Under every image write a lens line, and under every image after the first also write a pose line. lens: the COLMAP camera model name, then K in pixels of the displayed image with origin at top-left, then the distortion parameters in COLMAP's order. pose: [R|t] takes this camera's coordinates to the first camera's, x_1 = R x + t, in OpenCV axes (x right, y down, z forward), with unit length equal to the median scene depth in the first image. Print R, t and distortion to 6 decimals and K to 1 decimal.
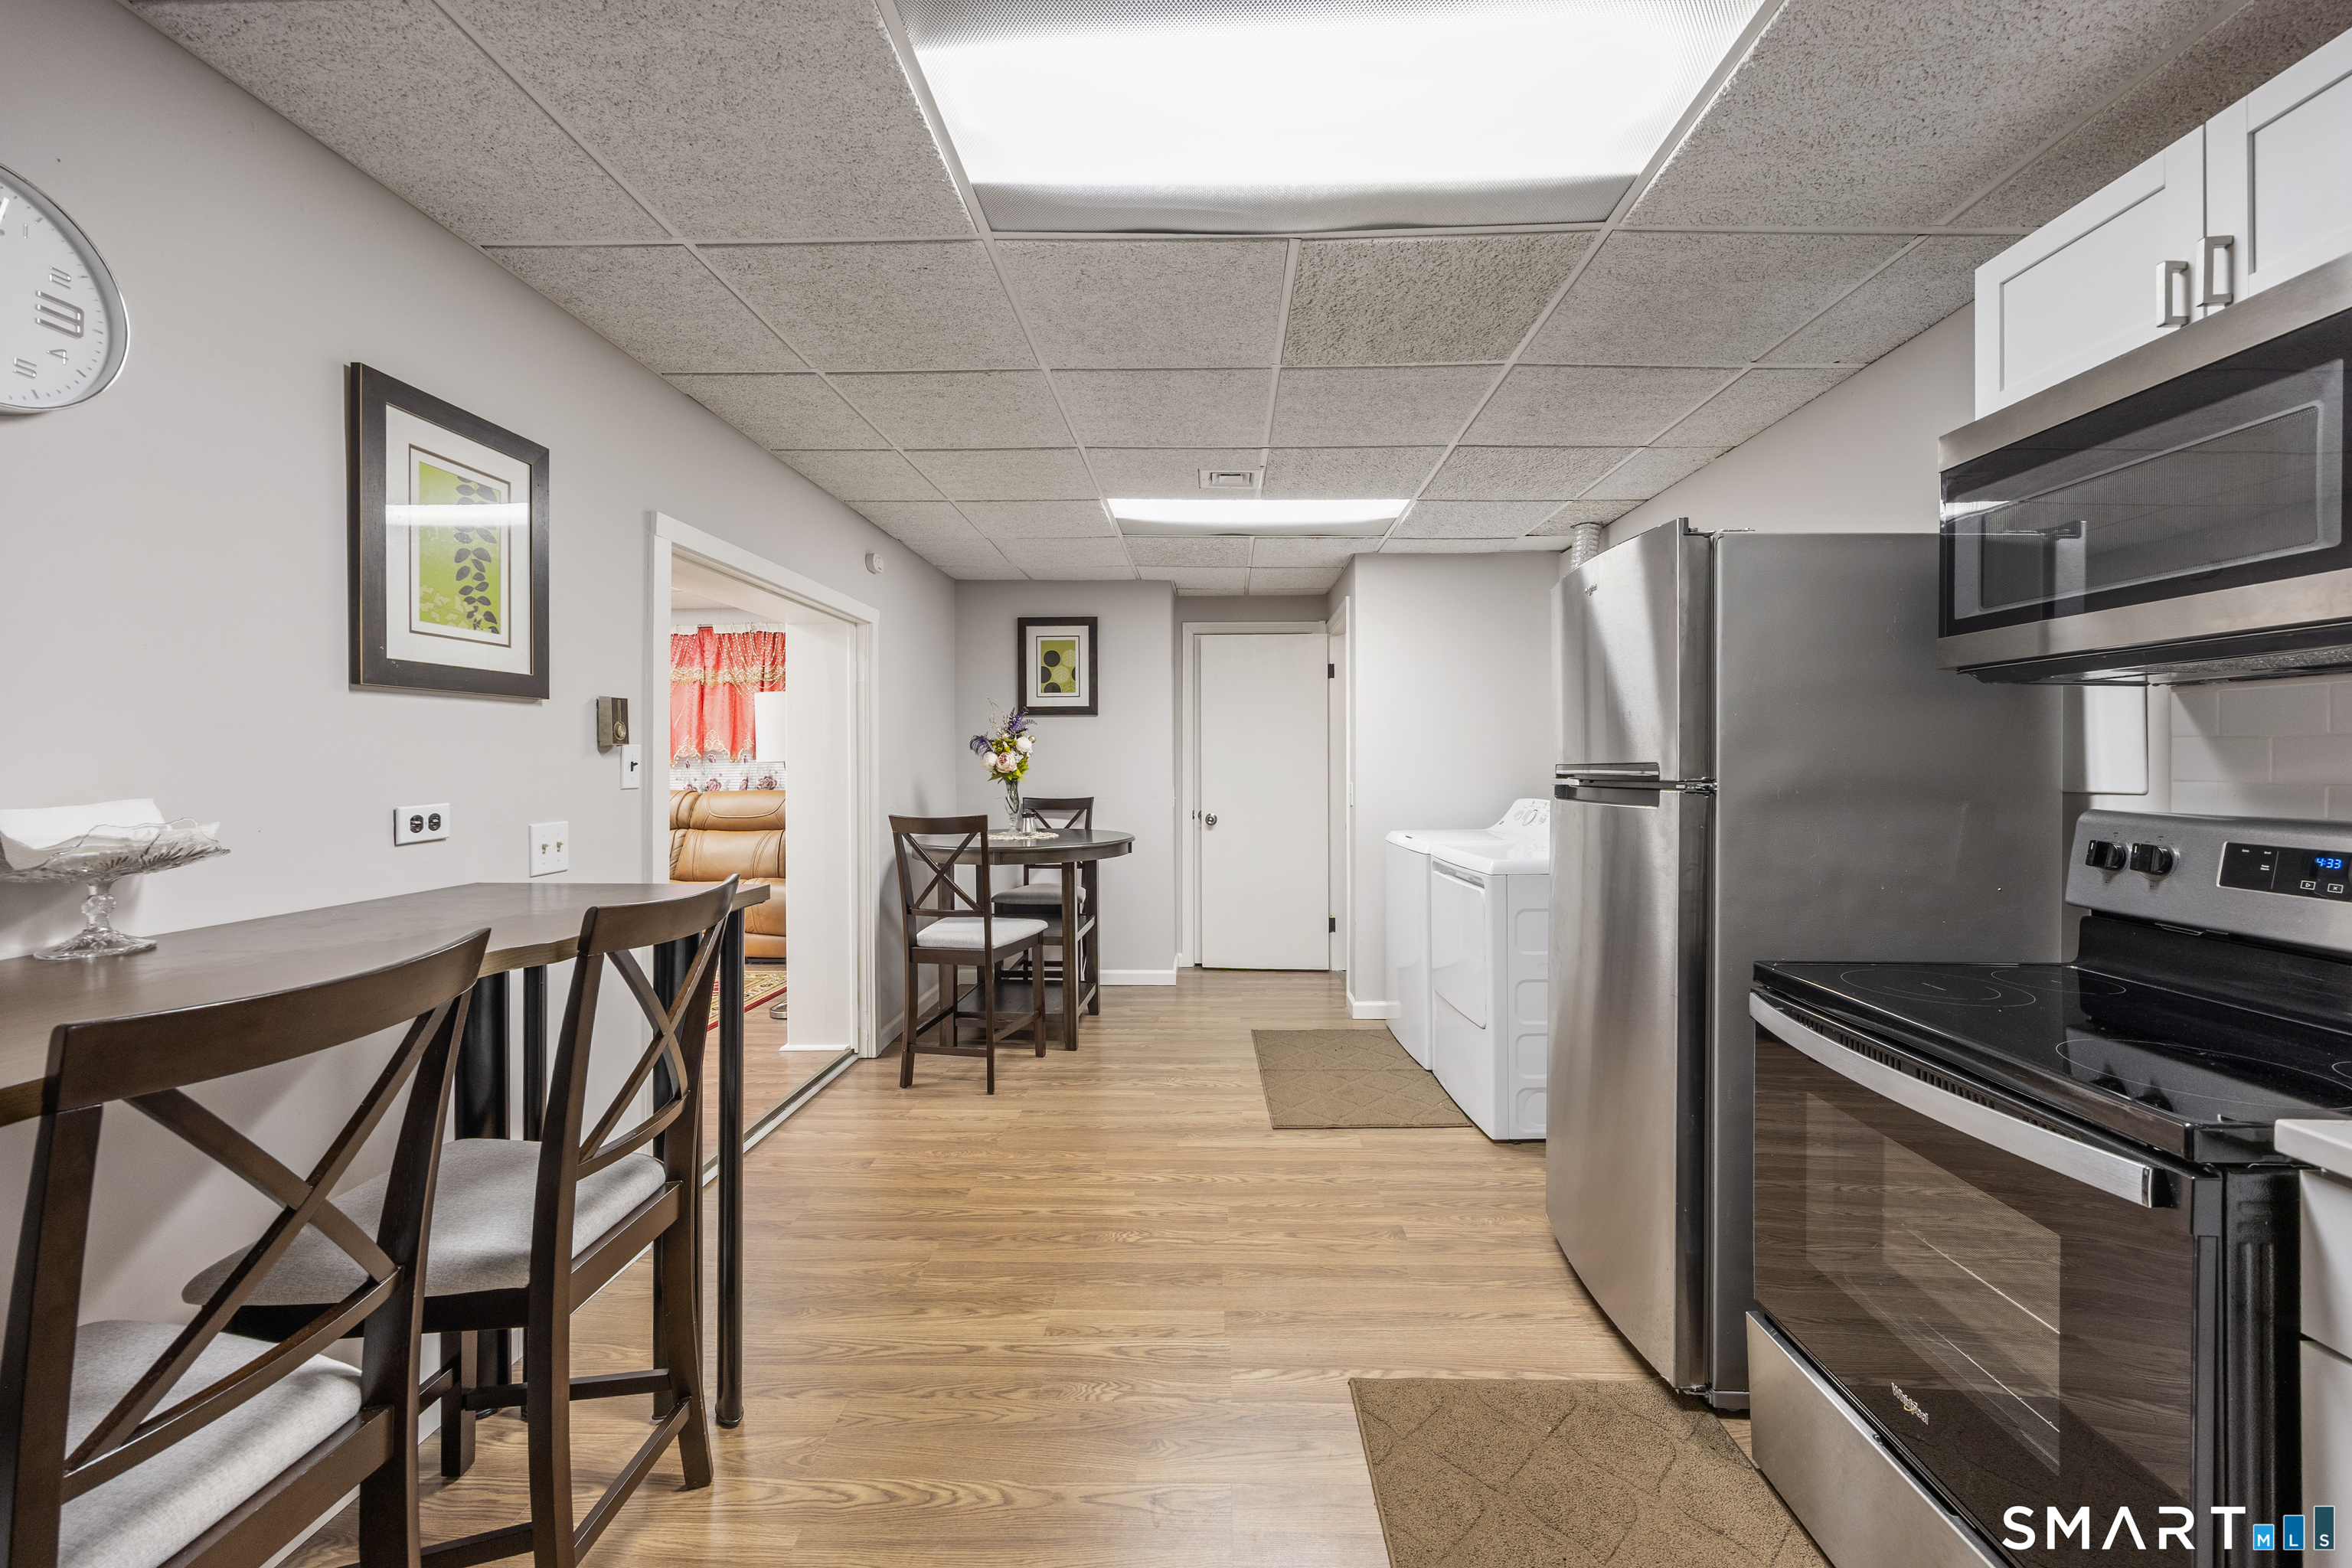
lens RADIAL K [[931.6, 0, 1207.5], [0, 931.6, 766.8], [0, 0, 1]] dist [-0.005073, -0.000376]
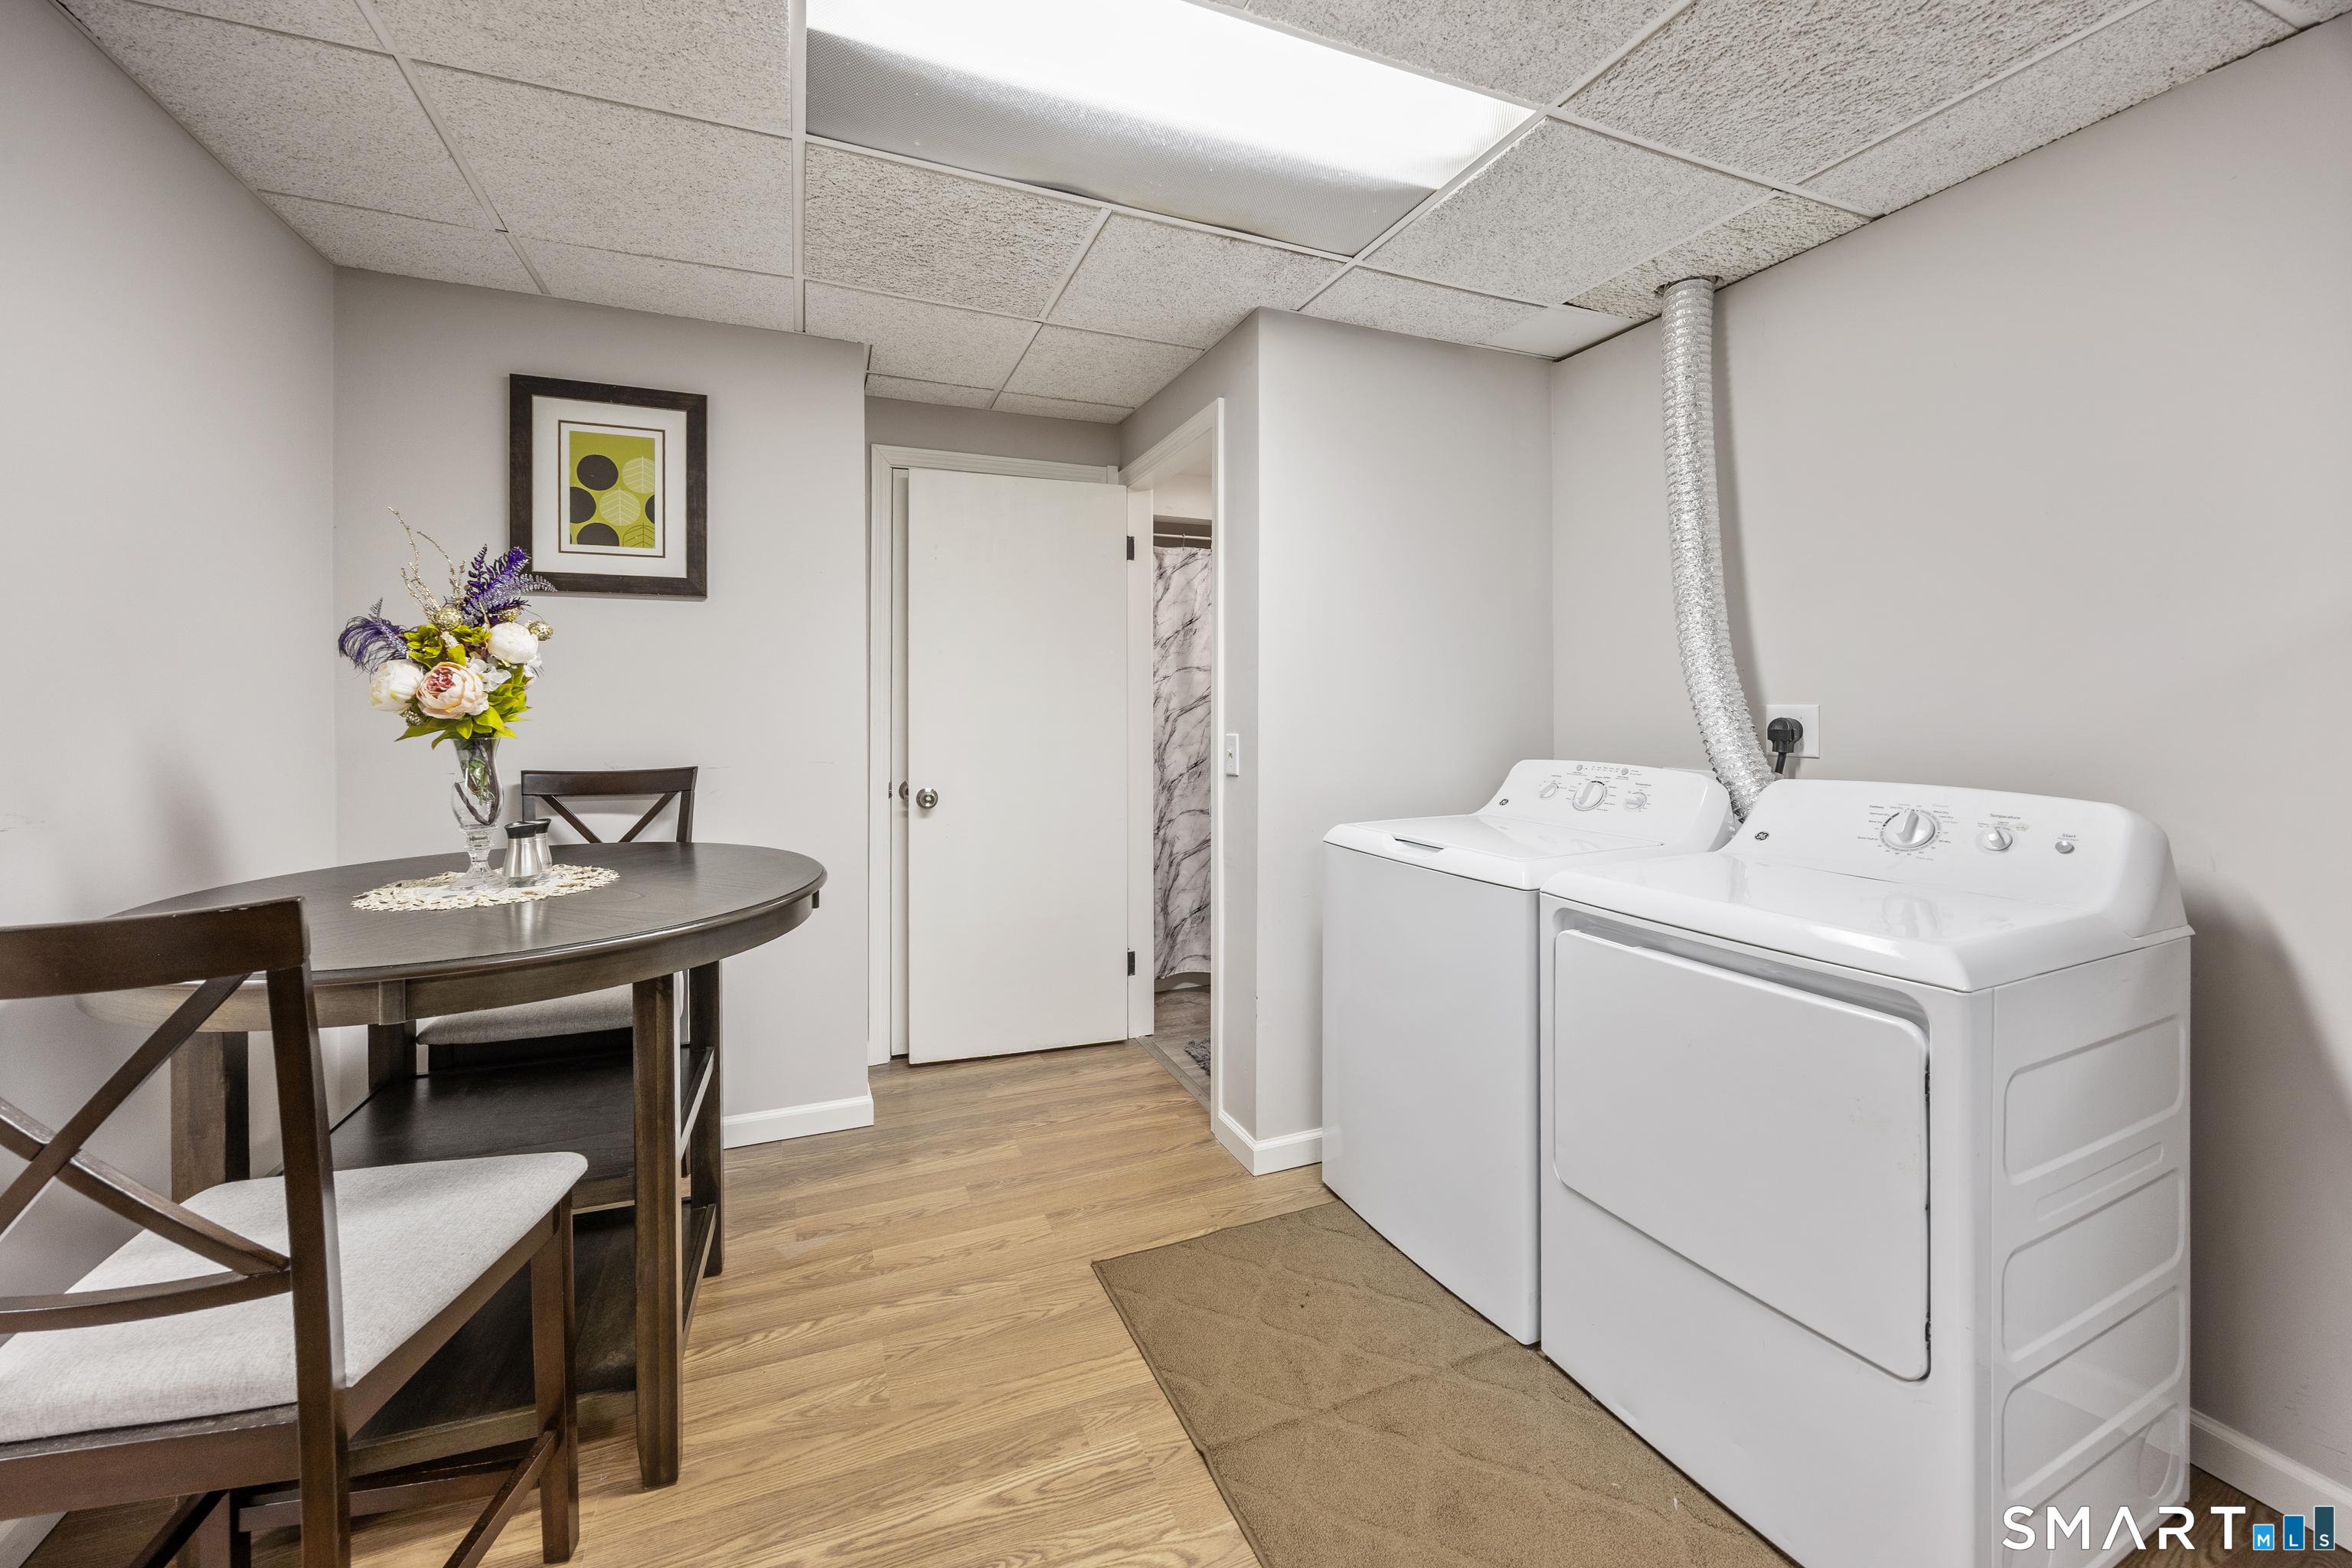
lens RADIAL K [[931.6, 0, 1188.7], [0, 931.6, 697.8], [0, 0, 1]] dist [-0.005073, -0.000376]
pose [[0.917910, 0.004690, 0.396762, -0.086447], [-0.001488, 0.999964, -0.008378, 0.000745], [-0.396787, 0.007100, 0.917883, 0.496788]]
